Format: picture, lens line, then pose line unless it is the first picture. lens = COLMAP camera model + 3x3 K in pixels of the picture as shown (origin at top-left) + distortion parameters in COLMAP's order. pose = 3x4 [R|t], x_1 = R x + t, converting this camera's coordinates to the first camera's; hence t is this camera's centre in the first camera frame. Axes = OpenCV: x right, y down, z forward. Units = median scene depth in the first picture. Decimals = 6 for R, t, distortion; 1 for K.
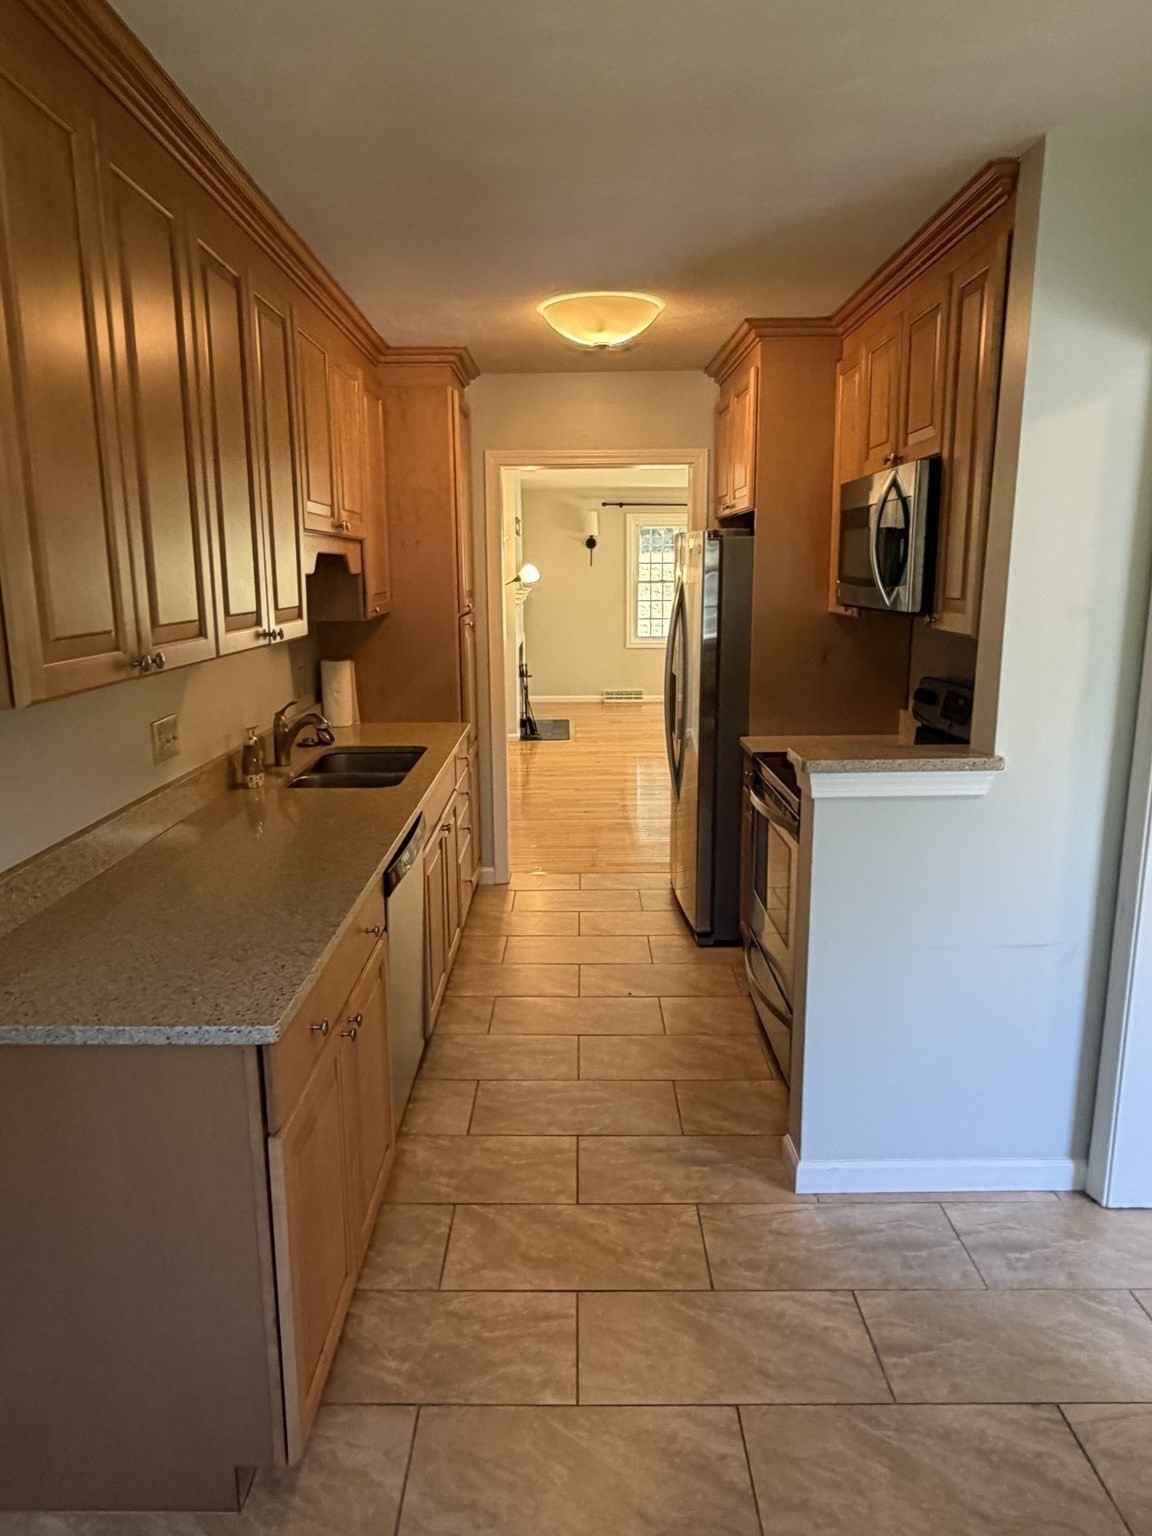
lens RADIAL K [[990.5, 0, 576.0], [0, 990.5, 768.0], [0, 0, 1]] dist [-0.004354, 0.002578]
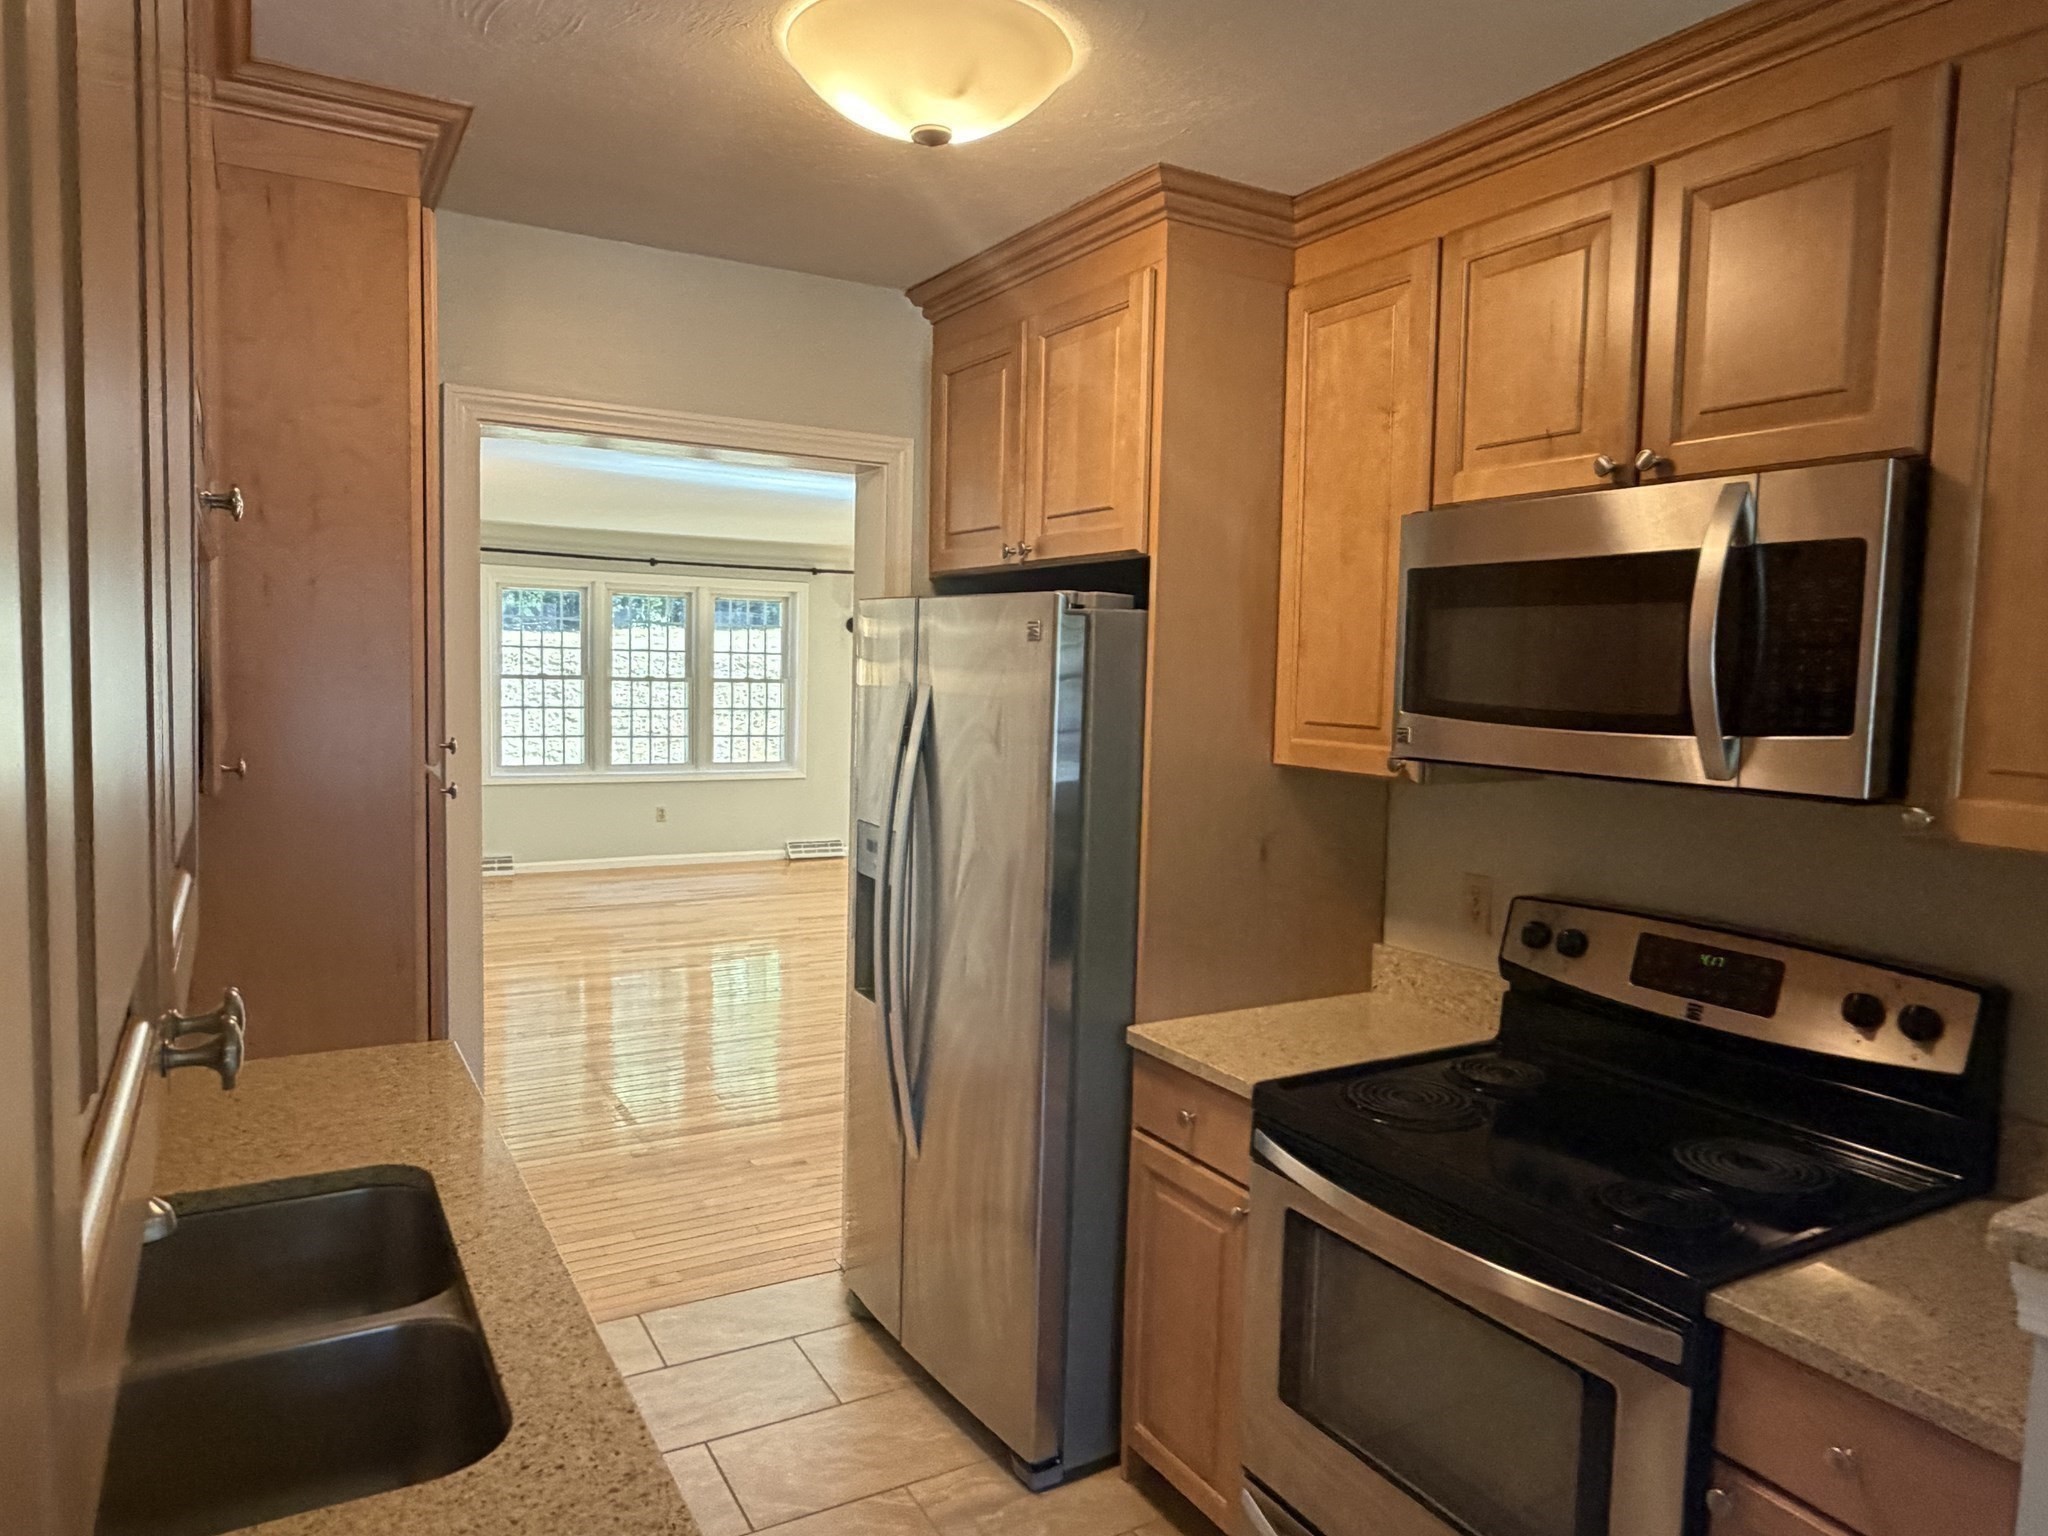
lens RADIAL K [[1320.6, 0, 1024.0], [0, 1320.6, 768.0], [0, 0, 1]] dist [-0.004354, 0.002578]
pose [[0.867354, -0.004043, 0.497676, -0.180041], [0.062733, 0.992879, -0.101266, -0.089454], [-0.493723, 0.119055, 0.861431, 0.449807]]
